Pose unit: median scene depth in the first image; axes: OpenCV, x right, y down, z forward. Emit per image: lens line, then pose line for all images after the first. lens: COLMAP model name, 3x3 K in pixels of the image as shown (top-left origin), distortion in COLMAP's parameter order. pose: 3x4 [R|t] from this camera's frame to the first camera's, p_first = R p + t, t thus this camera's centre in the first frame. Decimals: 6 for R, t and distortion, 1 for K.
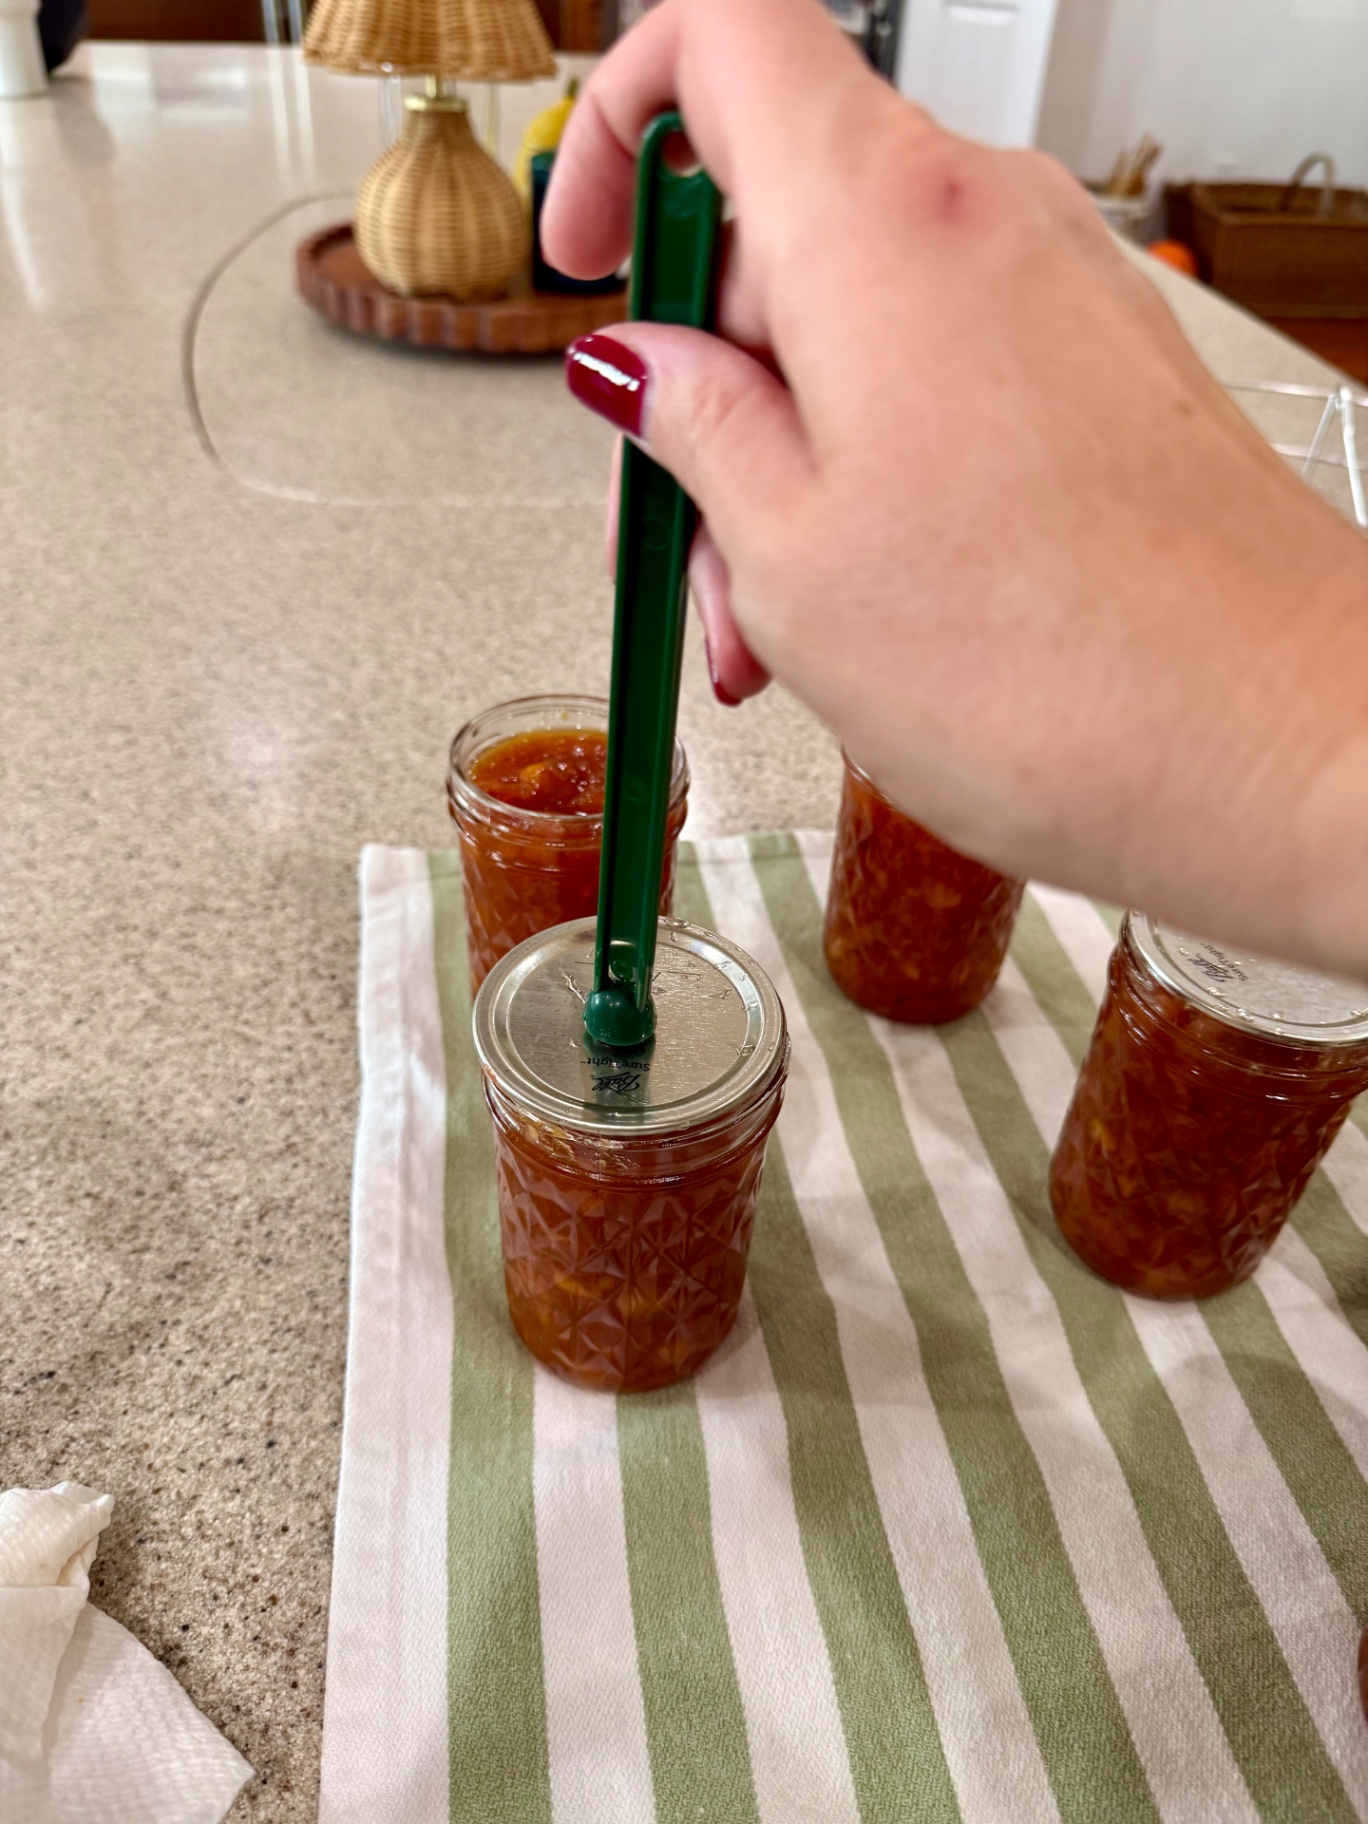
lens RADIAL K [[1360.8, 0, 690.4], [0, 1360.8, 948.9], [0, 0, 1]] dist [-0.008777, -0.003835]
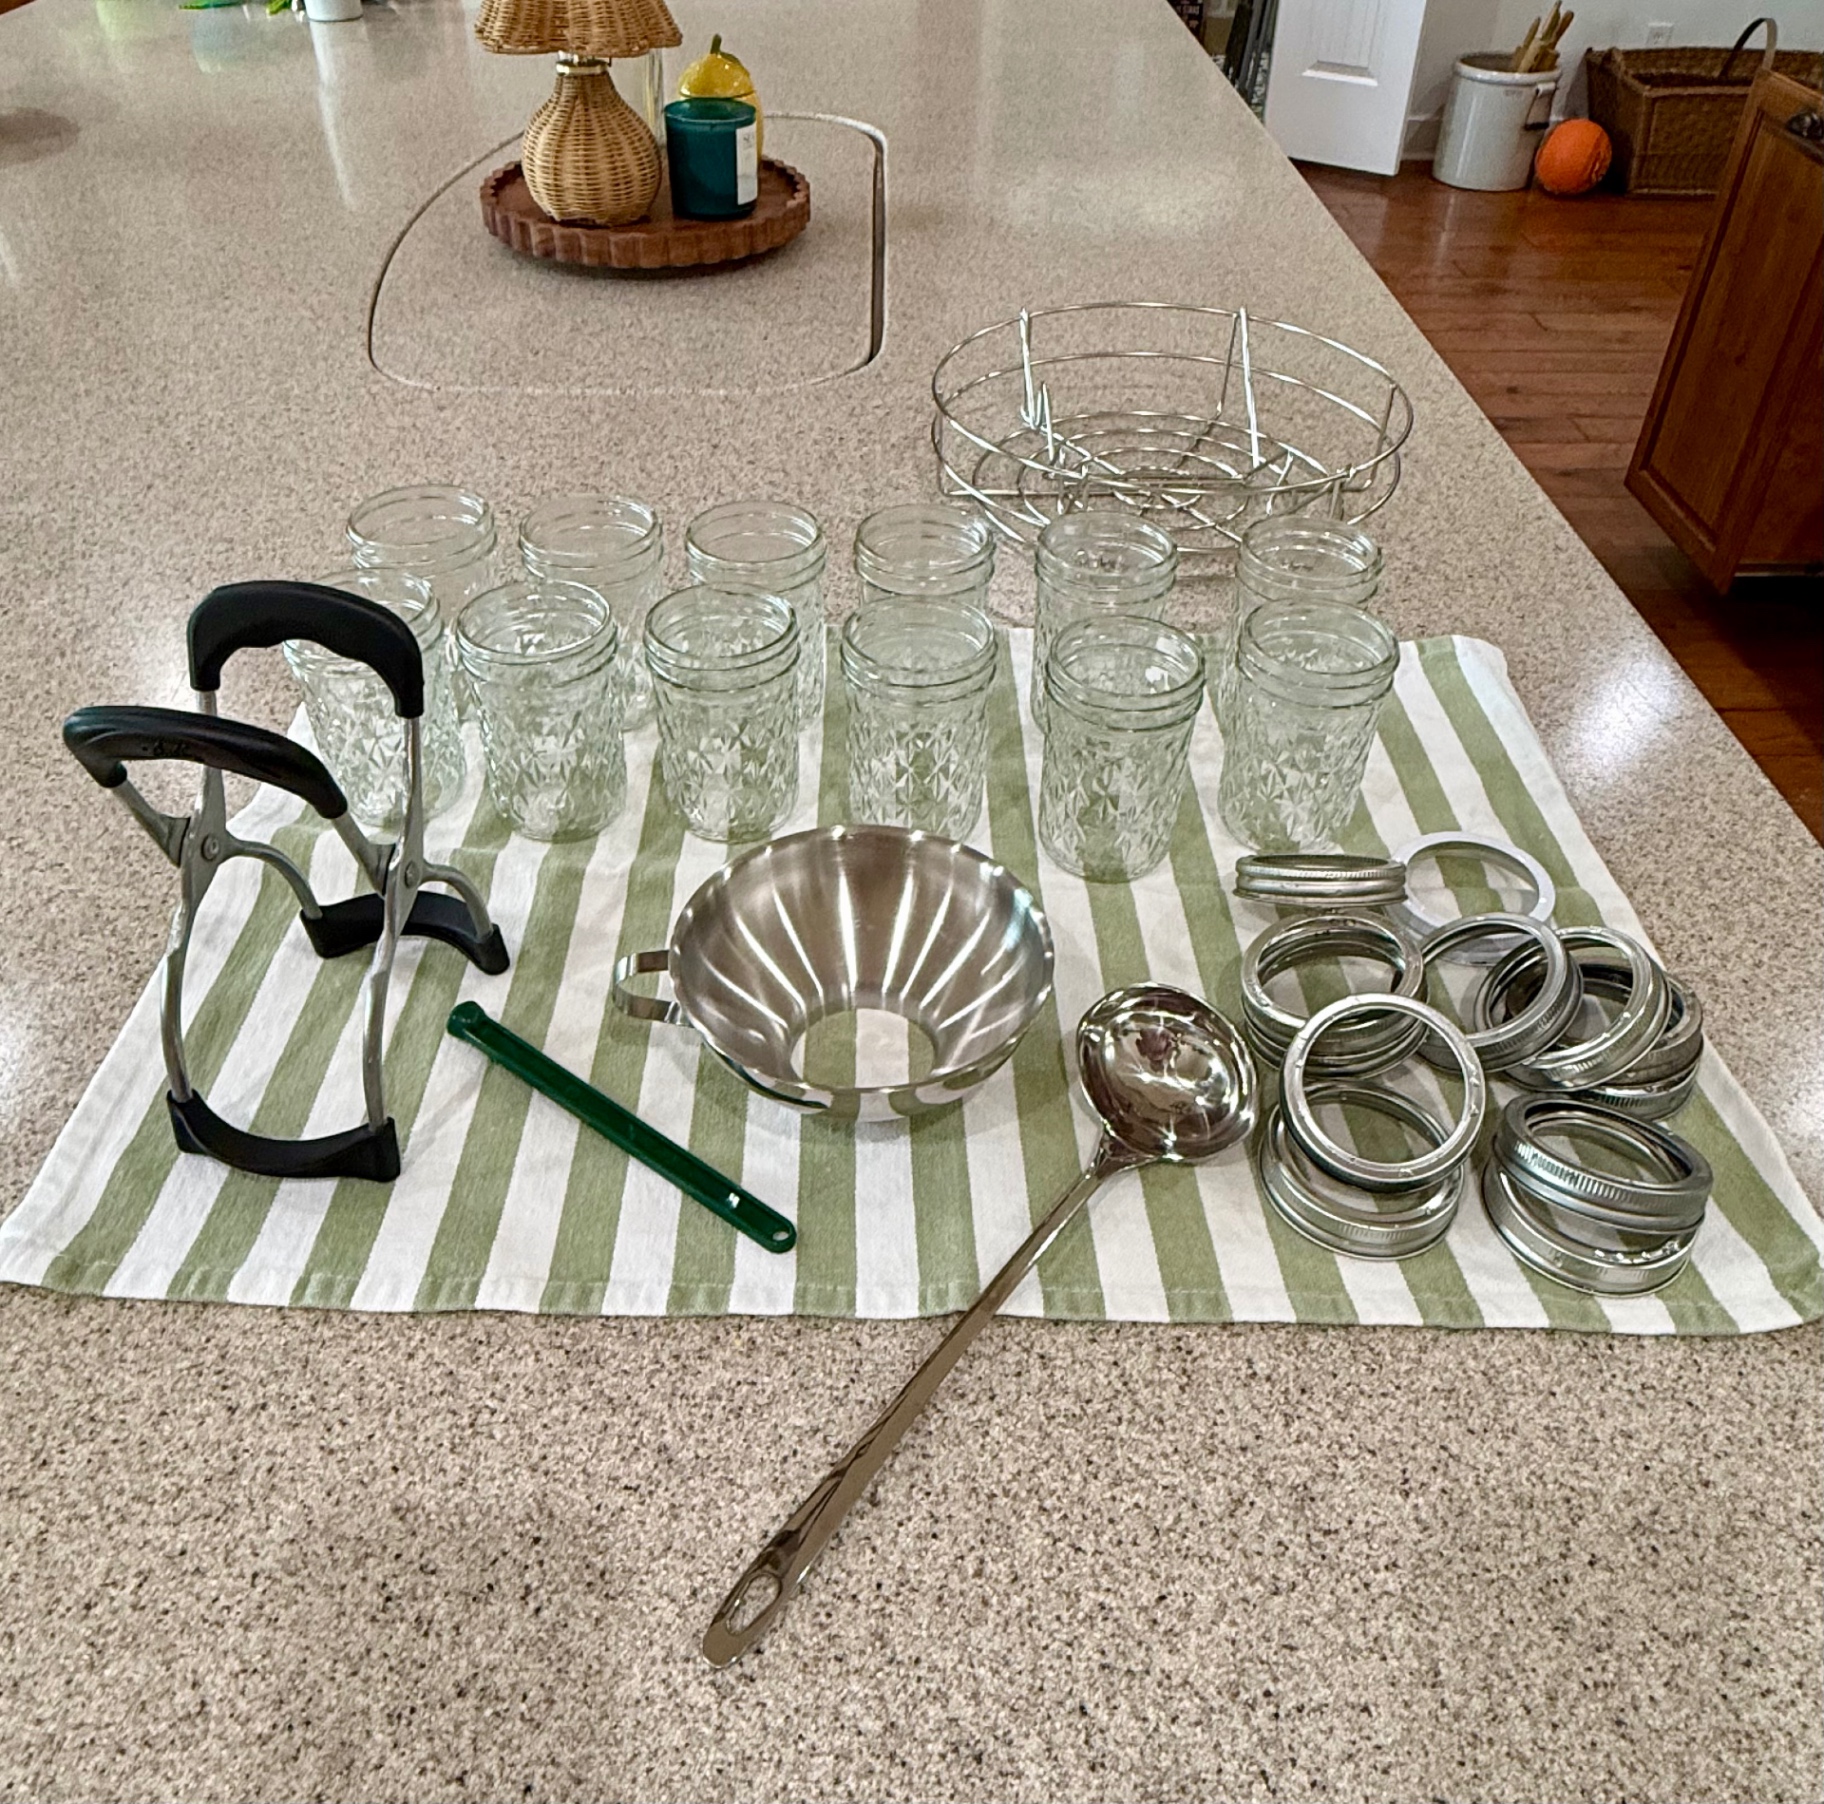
lens RADIAL K [[1460.9, 0, 937.3], [0, 1460.9, 869.1], [0, 0, 1]] dist [0.002026, 0.007135]
pose [[0.991327, 0.058873, -0.117497, 0.354817], [-0.058496, 0.998265, 0.006658, 0.088791], [0.117685, 0.000273, 0.993051, -0.314630]]
